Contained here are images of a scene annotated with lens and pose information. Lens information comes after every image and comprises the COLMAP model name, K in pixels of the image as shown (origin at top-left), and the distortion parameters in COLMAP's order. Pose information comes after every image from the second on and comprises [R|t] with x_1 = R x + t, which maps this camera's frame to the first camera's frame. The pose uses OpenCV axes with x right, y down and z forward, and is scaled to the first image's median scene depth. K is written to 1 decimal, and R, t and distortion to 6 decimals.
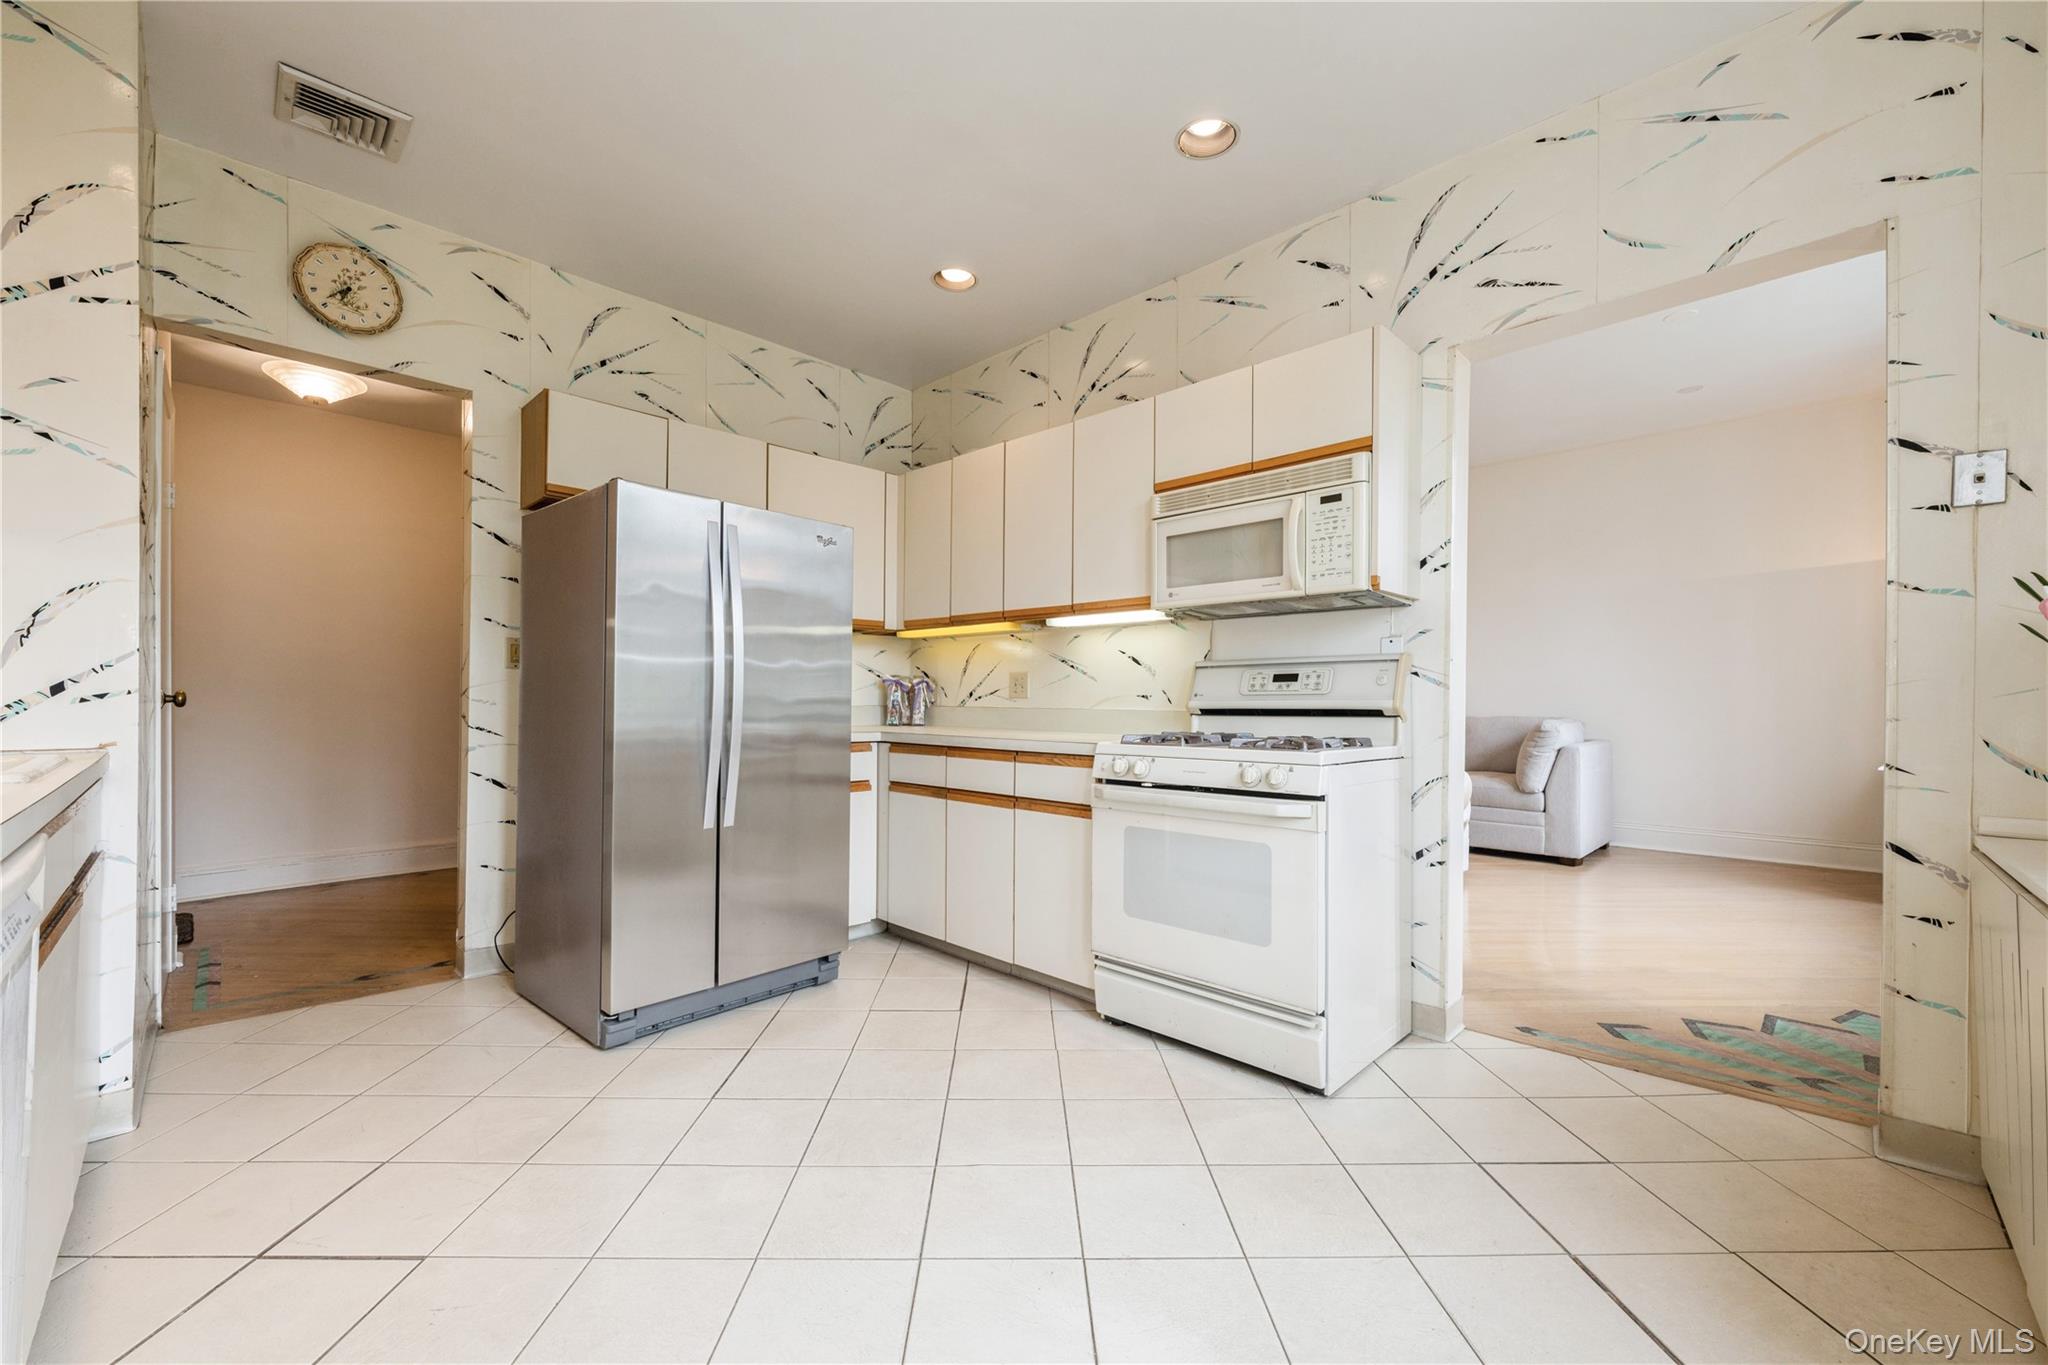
lens RADIAL K [[823.7, 0, 1015.8], [0, 823.7, 703.6], [0, 0, 1]] dist [0.003835, -0.000874]
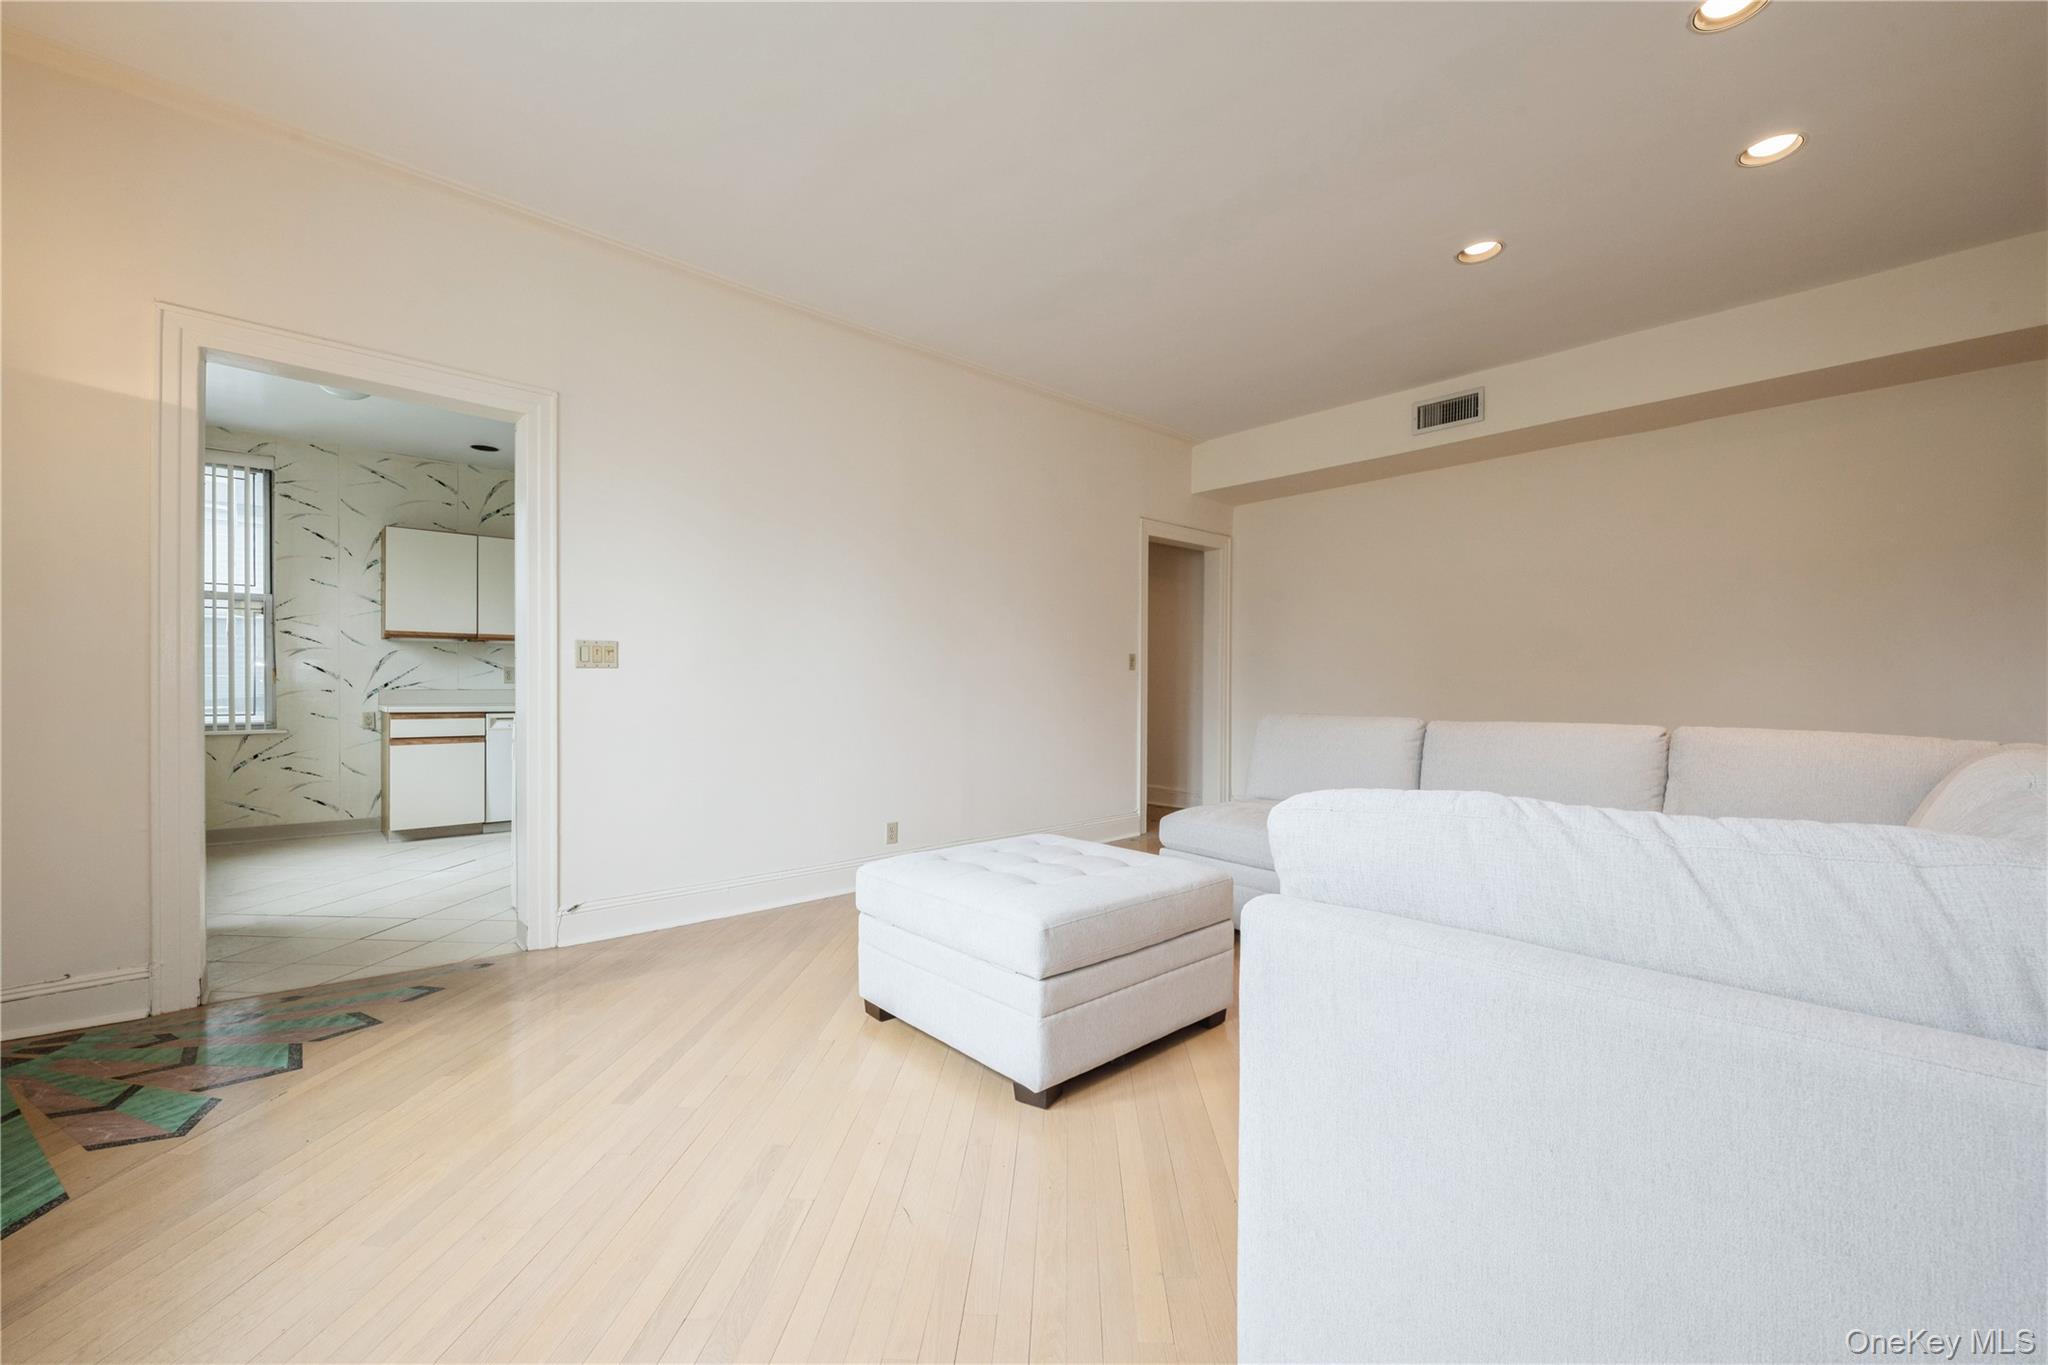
lens RADIAL K [[823.7, 0, 1012.1], [0, 823.7, 695.6], [0, 0, 1]] dist [0.003835, -0.000874]
pose [[-0.059035, 0.002971, -0.998251, 1.392363], [-0.013090, 0.999907, 0.003750, -0.003082], [0.998170, 0.013289, -0.058991, 1.444971]]
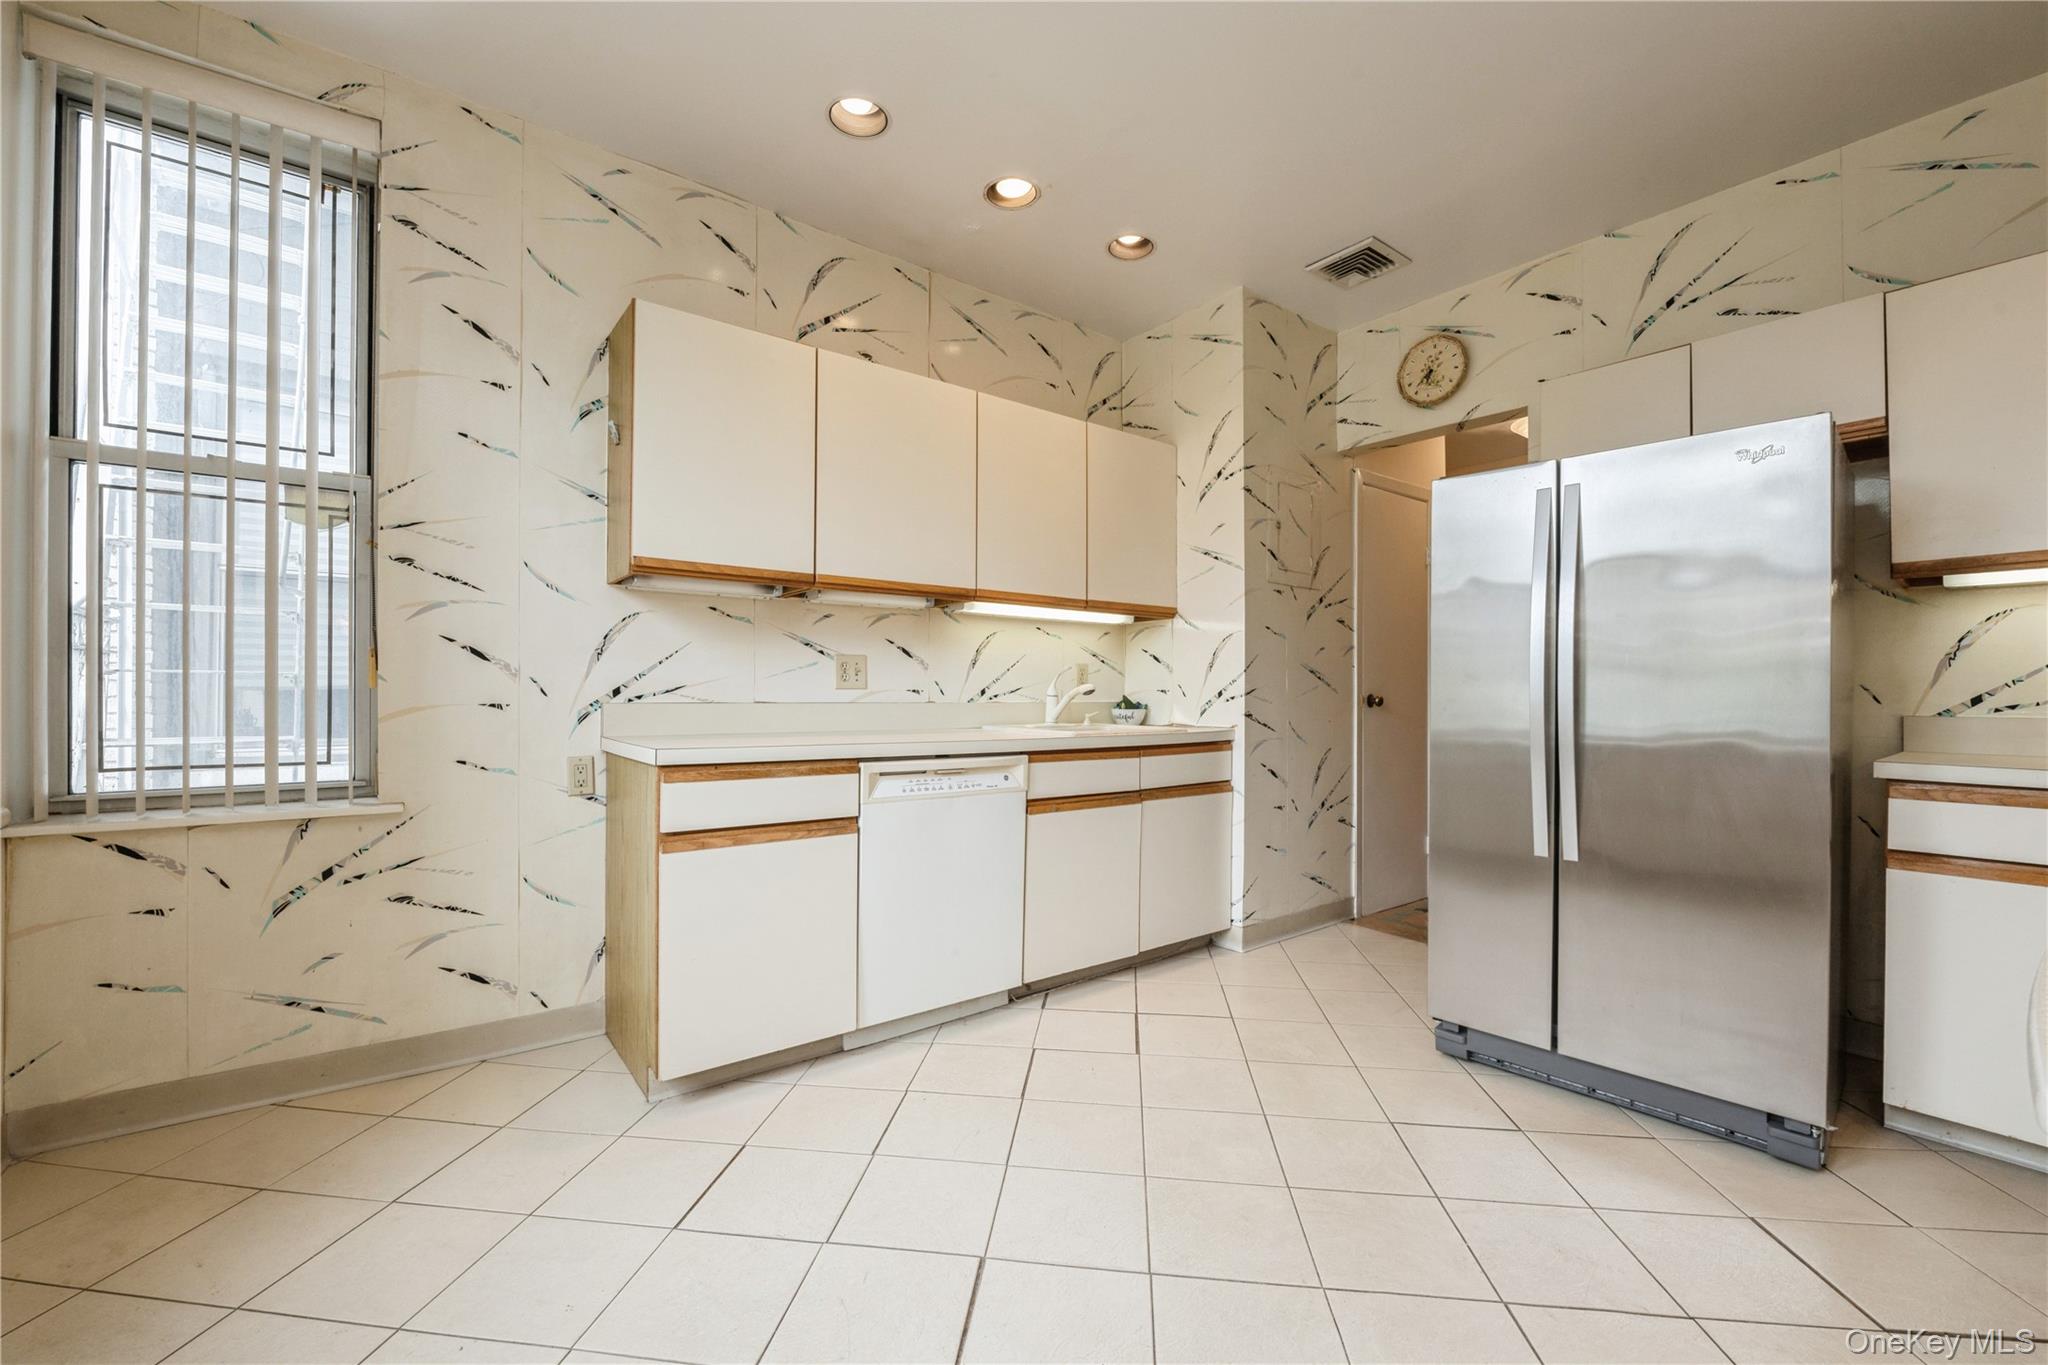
lens RADIAL K [[823.7, 0, 1016.6], [0, 823.7, 695.6], [0, 0, 1]] dist [0.003835, -0.000874]
pose [[-0.119982, -0.004115, -0.992768, 0.491500], [-0.014718, 0.999889, -0.002366, -0.001966], [0.992667, 0.014328, -0.120029, 0.532617]]
